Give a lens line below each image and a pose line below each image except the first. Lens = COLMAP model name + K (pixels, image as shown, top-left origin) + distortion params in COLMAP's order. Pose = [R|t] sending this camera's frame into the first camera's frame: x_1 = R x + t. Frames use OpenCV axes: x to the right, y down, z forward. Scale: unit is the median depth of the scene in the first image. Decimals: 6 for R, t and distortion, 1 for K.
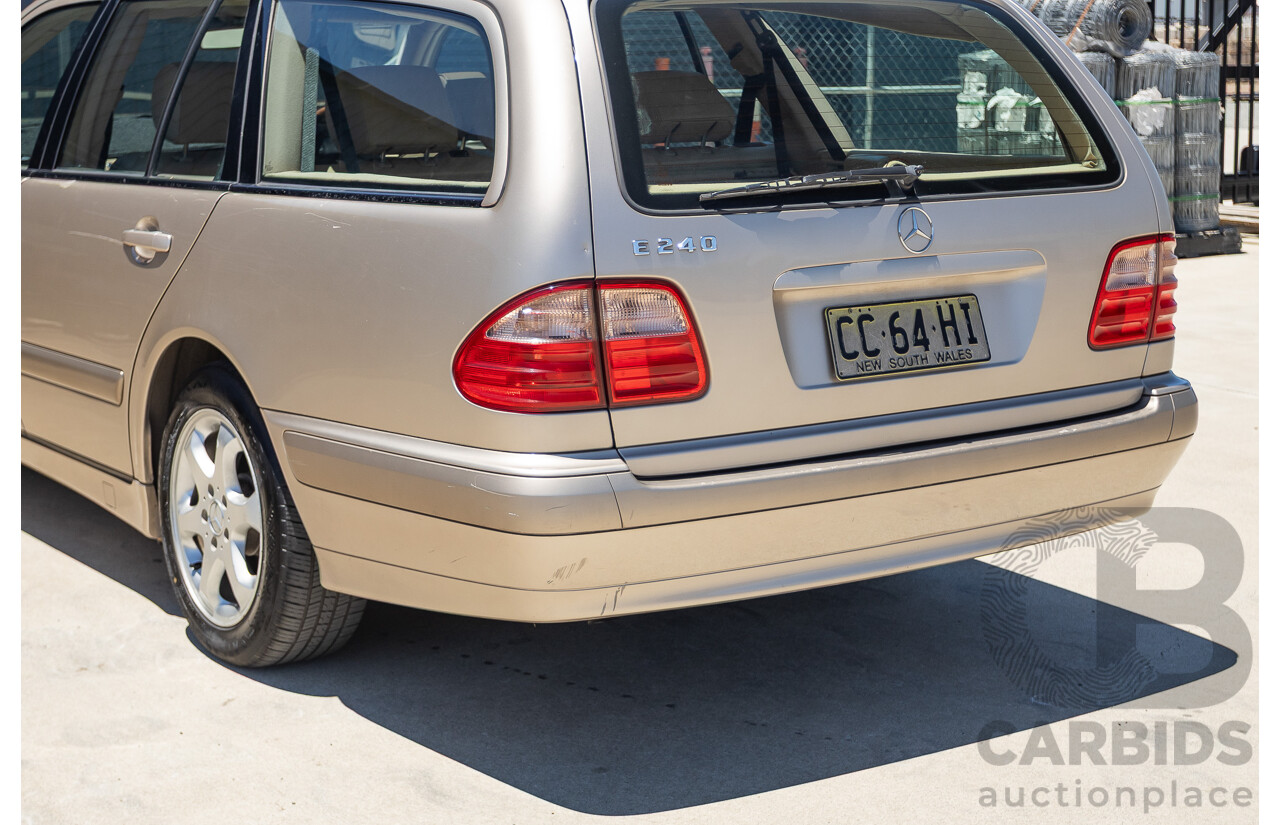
lens RADIAL K [[2187.2, 0, 630.8], [0, 2187.2, 405.3], [0, 0, 1]] dist [-0.032765, 0.000000]
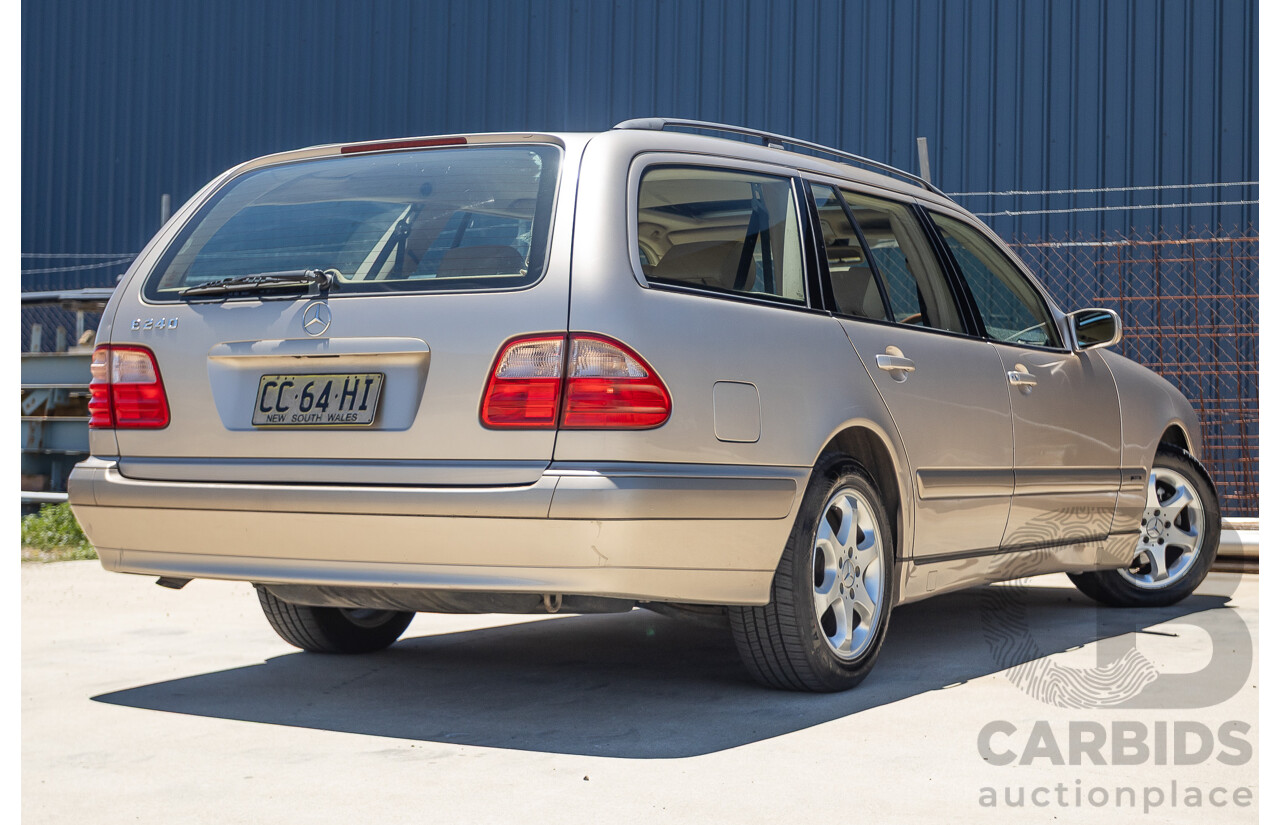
lens RADIAL K [[2187.2, 0, 673.0], [0, 2187.2, 378.4], [0, 0, 1]] dist [-0.032765, 0.000000]
pose [[0.417622, -0.018347, -0.908436, 1.399151], [-0.154738, 0.983755, -0.091004, 0.041314], [0.895348, 0.178575, 0.407999, 0.653927]]
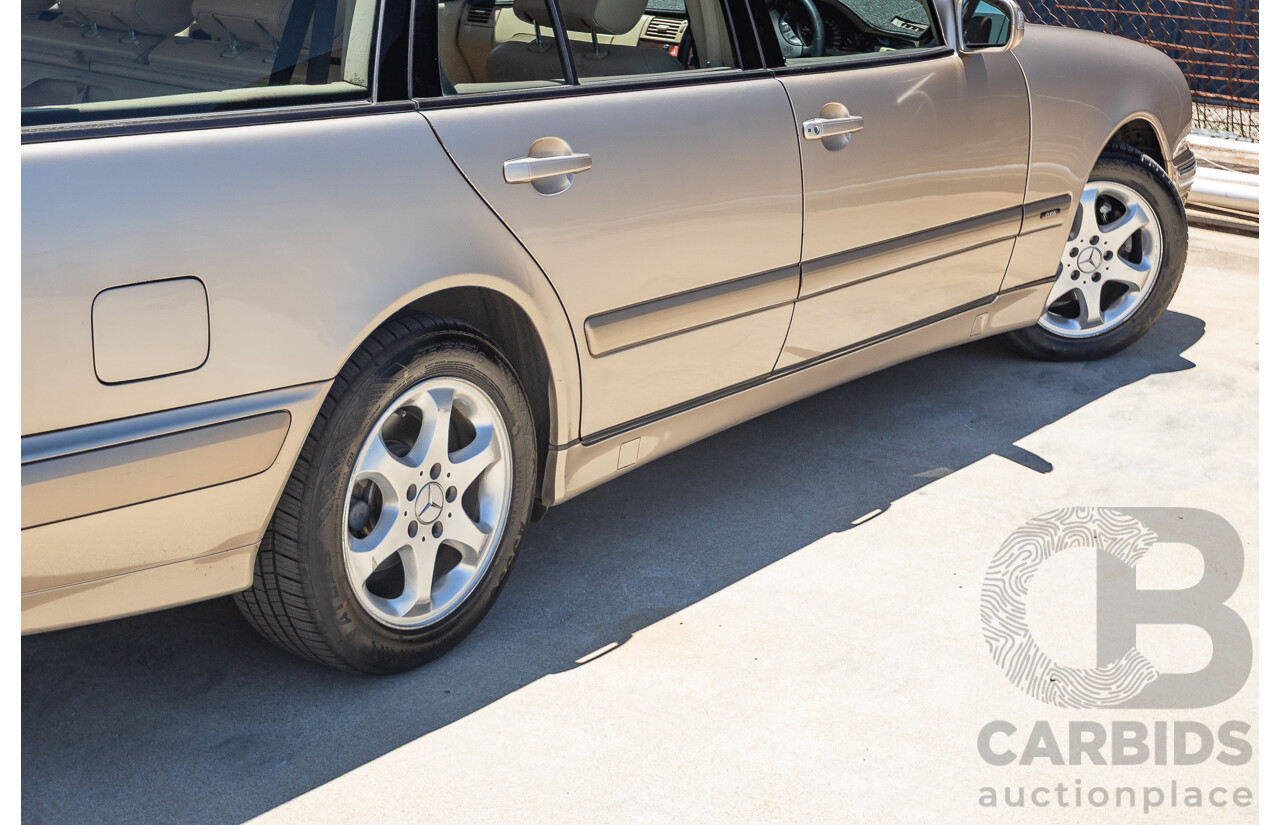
lens RADIAL K [[2213.7, 0, 644.8], [0, 2213.7, 410.4], [0, 0, 1]] dist [-0.039711, 0.000000]
pose [[0.327759, 0.271526, -0.904902, 1.028343], [-0.210901, 0.954668, 0.210070, -0.243358], [0.920921, 0.121992, 0.370166, 1.094102]]
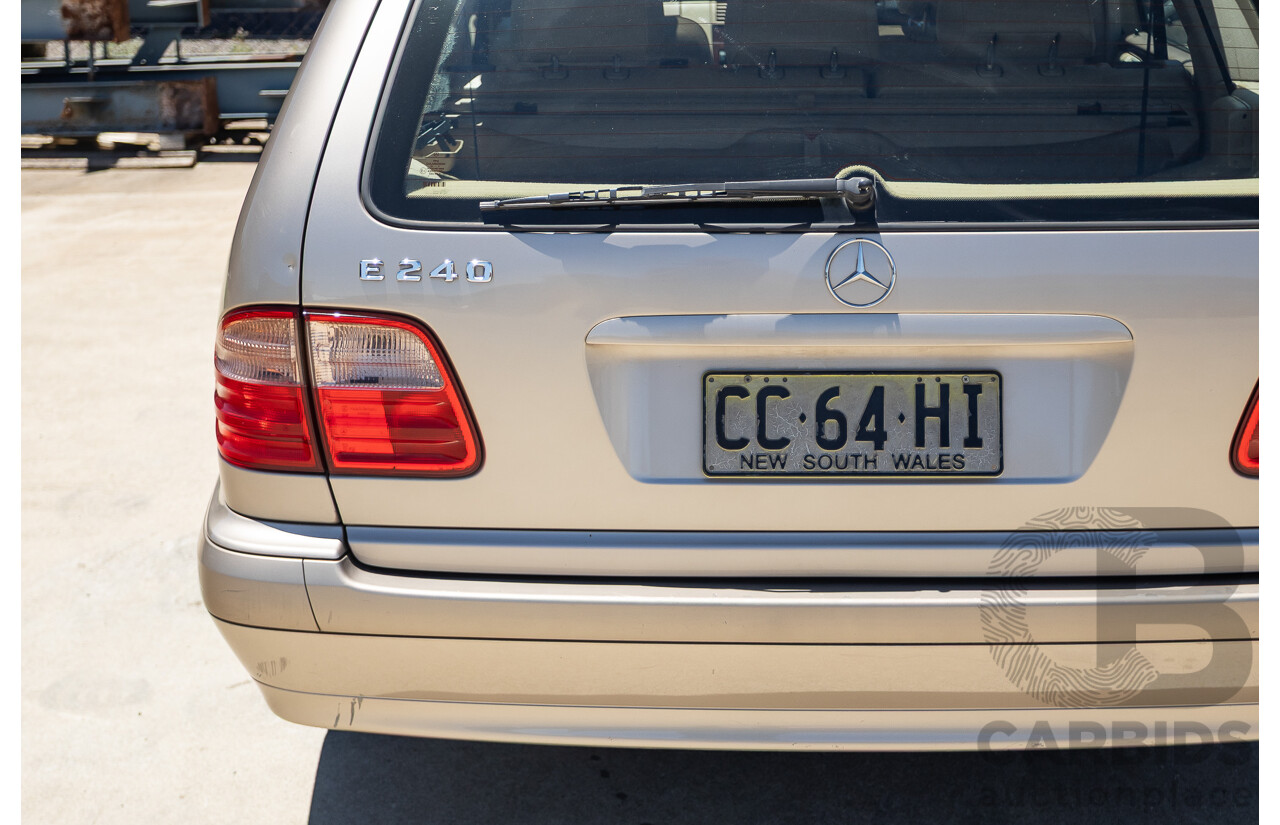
lens RADIAL K [[2187.2, 0, 613.7], [0, 2187.2, 413.2], [0, 0, 1]] dist [-0.032765, 0.000000]
pose [[0.798647, 0.166339, -0.578355, 0.460237], [-0.094405, 0.983772, 0.152577, -0.131748], [0.594349, -0.067255, 0.801390, 0.408788]]
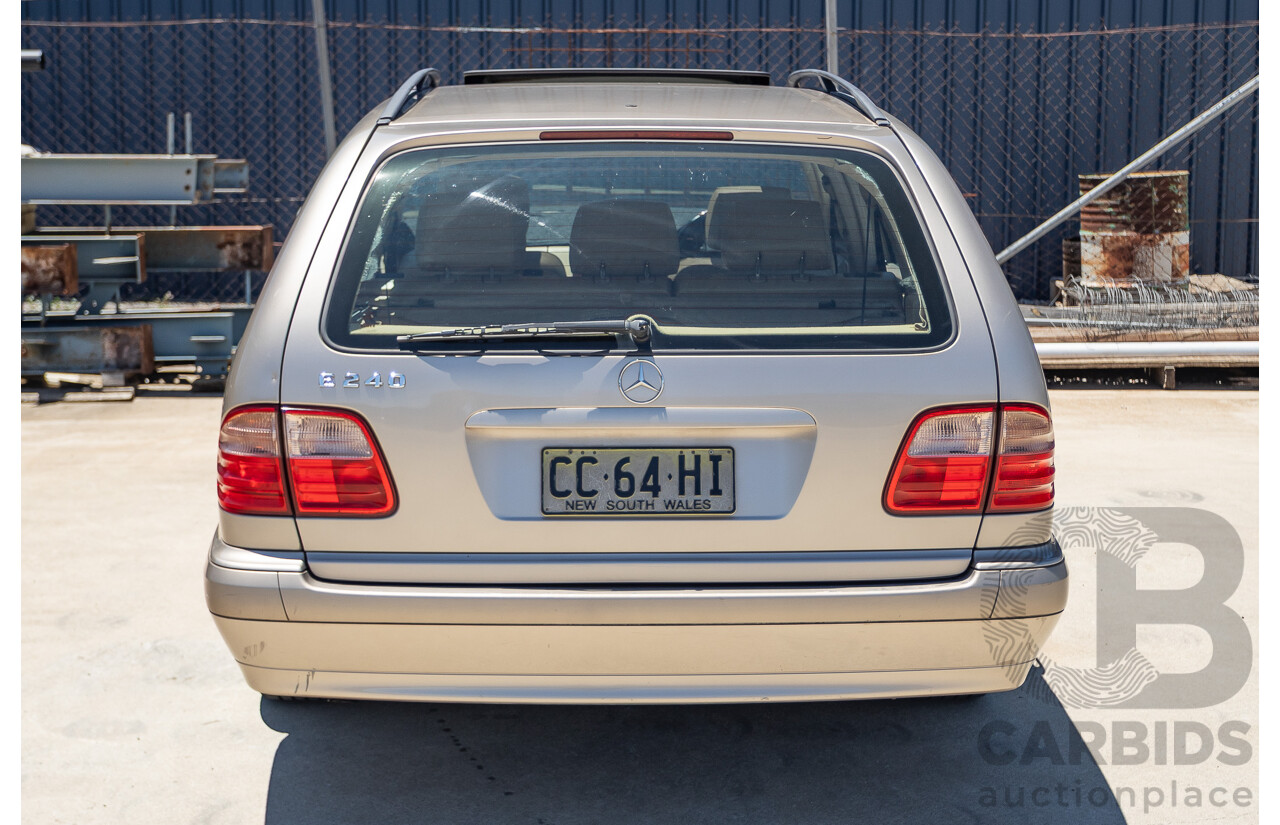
lens RADIAL K [[2281.8, 0, 654.1], [0, 2281.8, 446.8], [0, 0, 1]] dist [-0.050851, 0.000000]
pose [[0.834237, 0.095604, -0.543055, 0.726406], [-0.097718, 0.994899, 0.025035, -0.076174], [0.542678, 0.032181, 0.839324, 0.081801]]
